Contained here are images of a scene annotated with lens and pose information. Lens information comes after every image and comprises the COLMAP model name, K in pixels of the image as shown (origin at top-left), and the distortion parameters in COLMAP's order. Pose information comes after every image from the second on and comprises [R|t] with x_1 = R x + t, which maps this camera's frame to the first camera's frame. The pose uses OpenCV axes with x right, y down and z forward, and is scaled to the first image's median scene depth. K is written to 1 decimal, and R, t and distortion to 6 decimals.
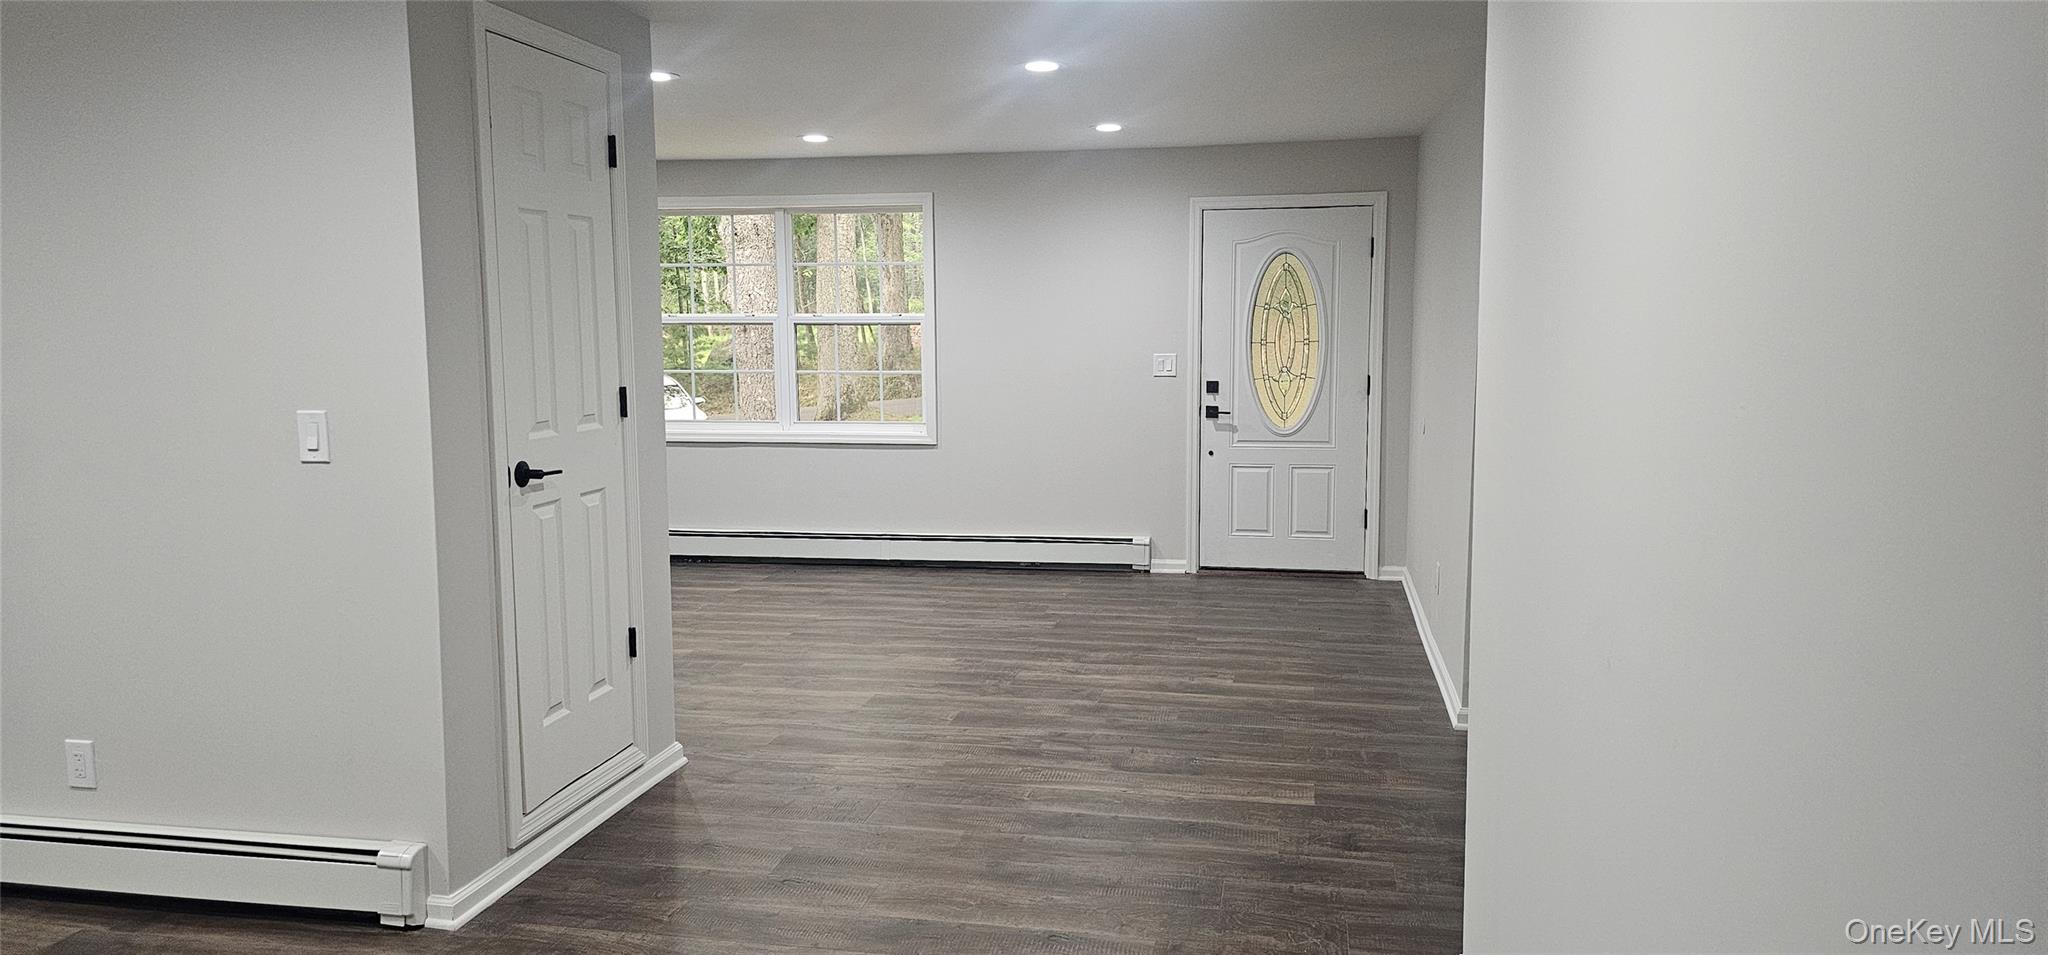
lens RADIAL K [[1363.8, 0, 1021.4], [0, 1363.8, 464.5], [0, 0, 1]] dist [0.102741, -0.125832]
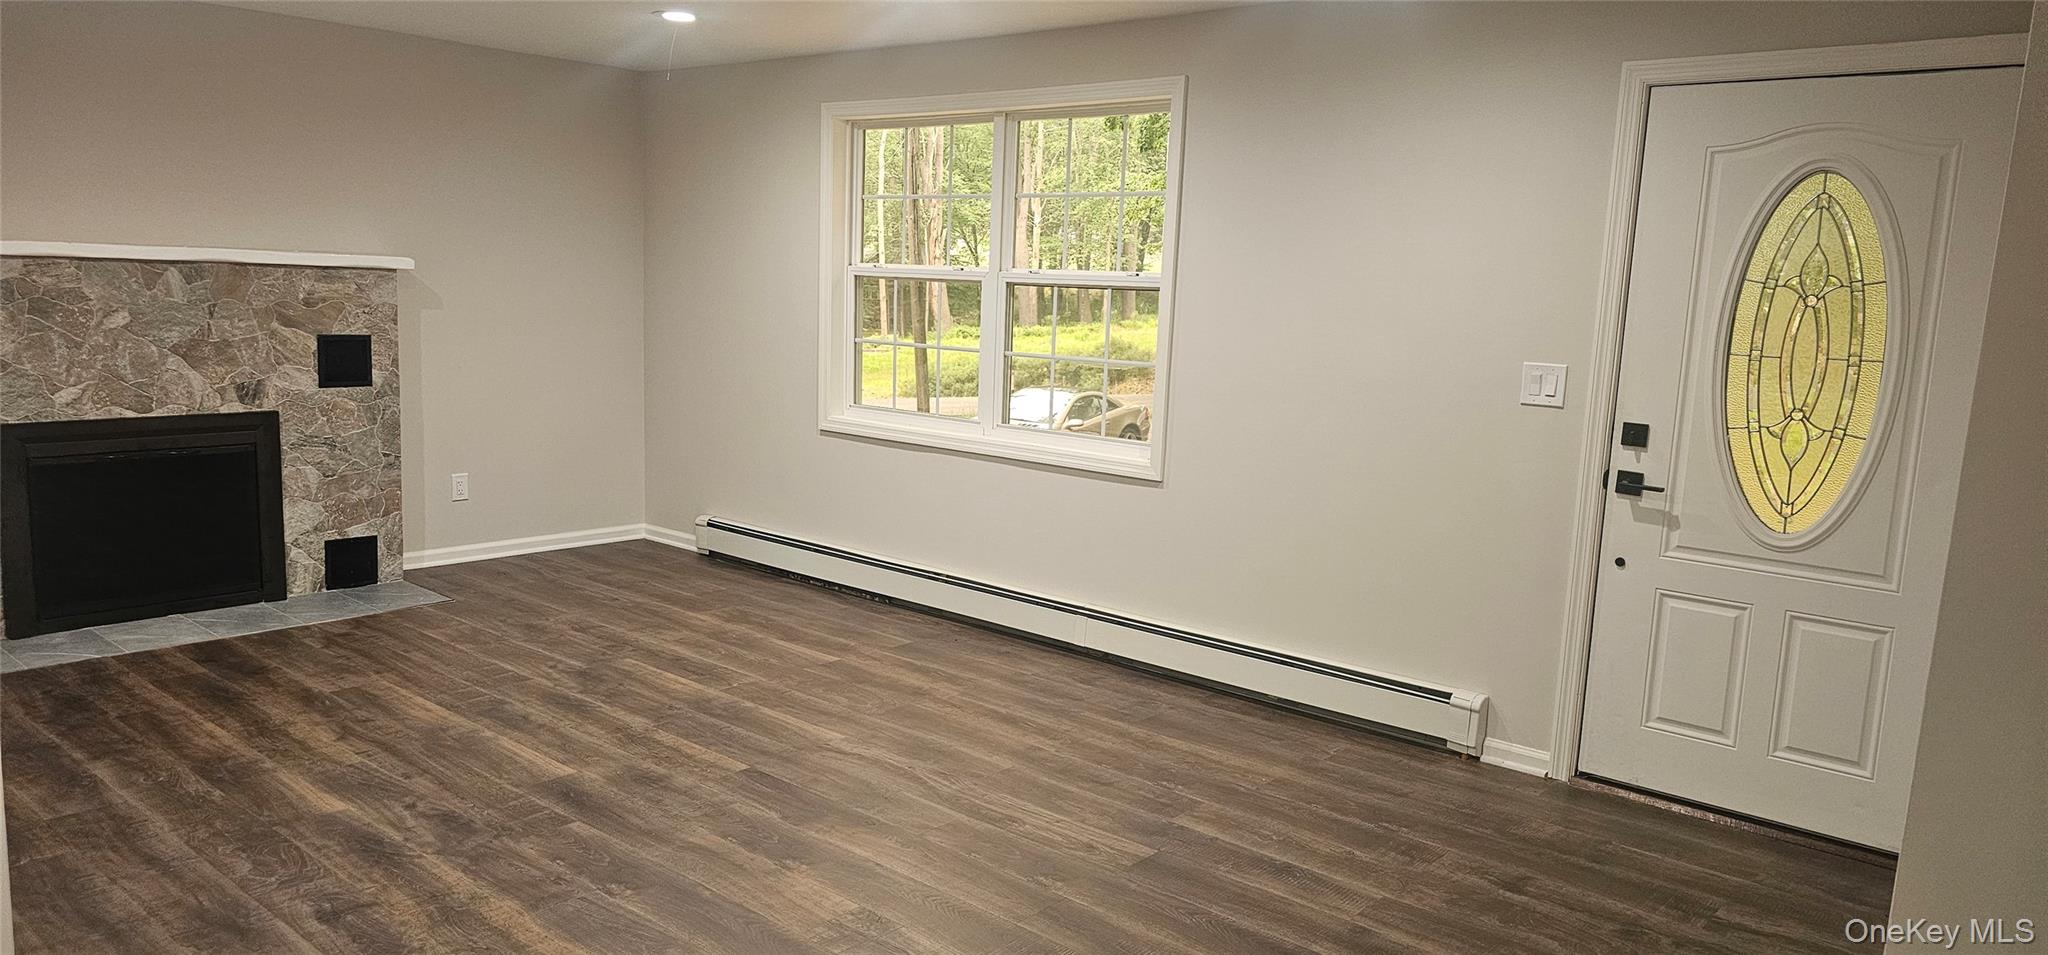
lens RADIAL K [[1296.3, 0, 1024.0], [0, 1296.3, 477.5], [0, 0, 1]] dist [-0.006179, -0.001694]
pose [[0.876909, 0.115291, -0.466625, 0.166630], [-0.106317, 0.993285, 0.045619, -0.038668], [0.468751, 0.009606, 0.883278, 0.464307]]
